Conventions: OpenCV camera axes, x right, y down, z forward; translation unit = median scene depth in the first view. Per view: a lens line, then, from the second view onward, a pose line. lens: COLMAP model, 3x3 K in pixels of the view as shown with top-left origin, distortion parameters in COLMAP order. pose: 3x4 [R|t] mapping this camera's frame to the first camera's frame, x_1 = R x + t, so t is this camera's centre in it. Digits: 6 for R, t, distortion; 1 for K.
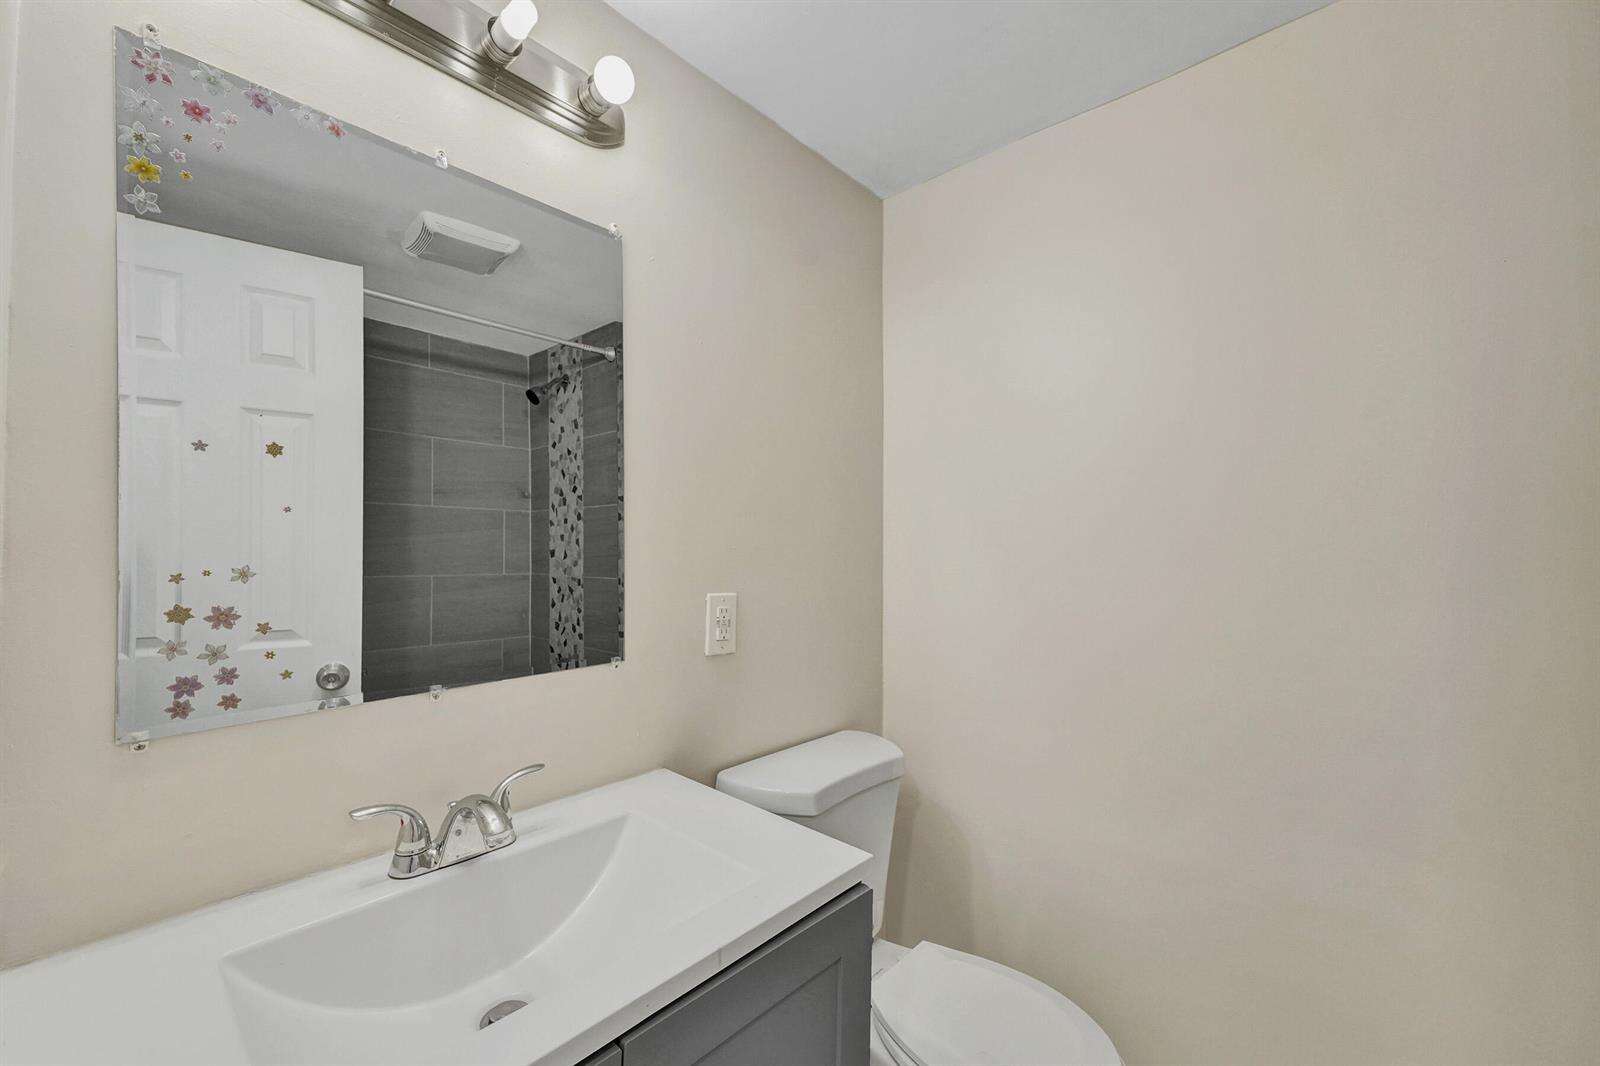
lens RADIAL K [[643.9, 0, 806.1], [0, 643.9, 537.2], [0, 0, 1]] dist [0.003409, 0.000895]
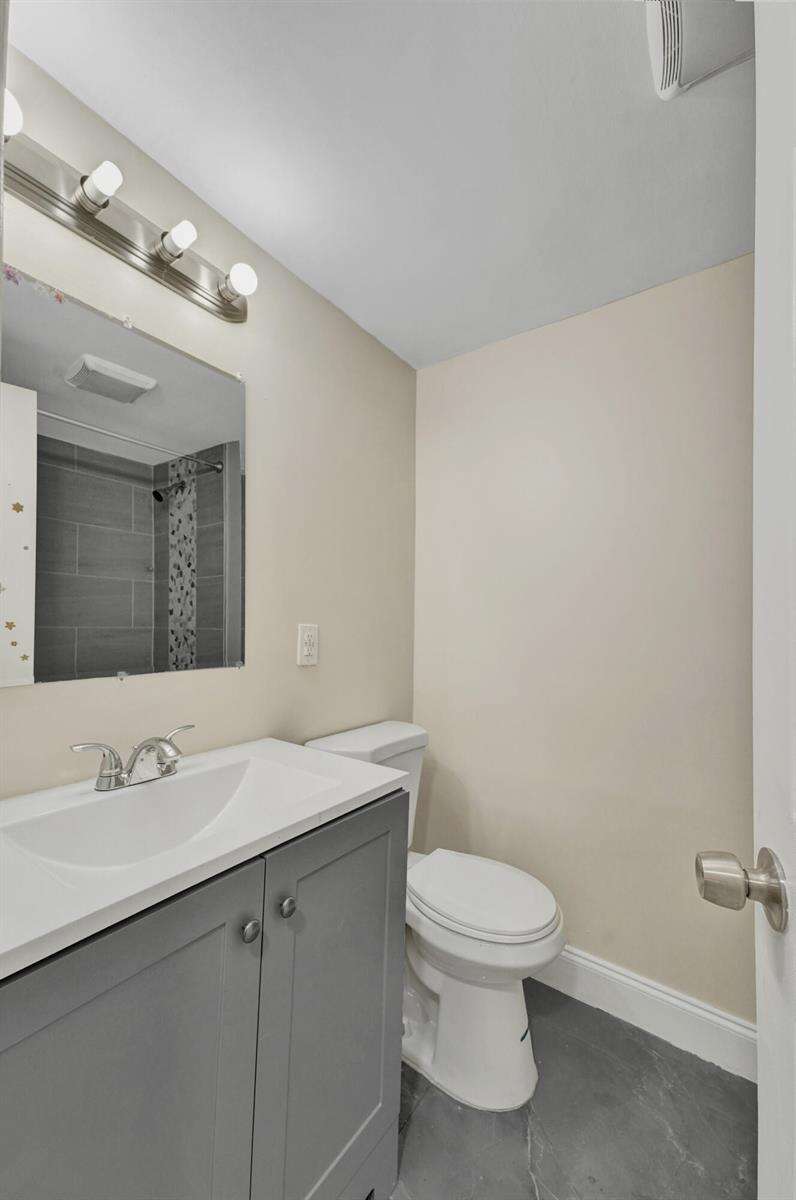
lens RADIAL K [[465.3, 0, 414.0], [0, 465.3, 612.9], [0, 0, 1]] dist [0.004433, -0.000538]
pose [[0.992125, 0.007318, 0.125035, -0.026493], [-0.007682, 0.999968, 0.002431, 0.066533], [-0.125014, -0.003373, 0.992149, -0.130322]]
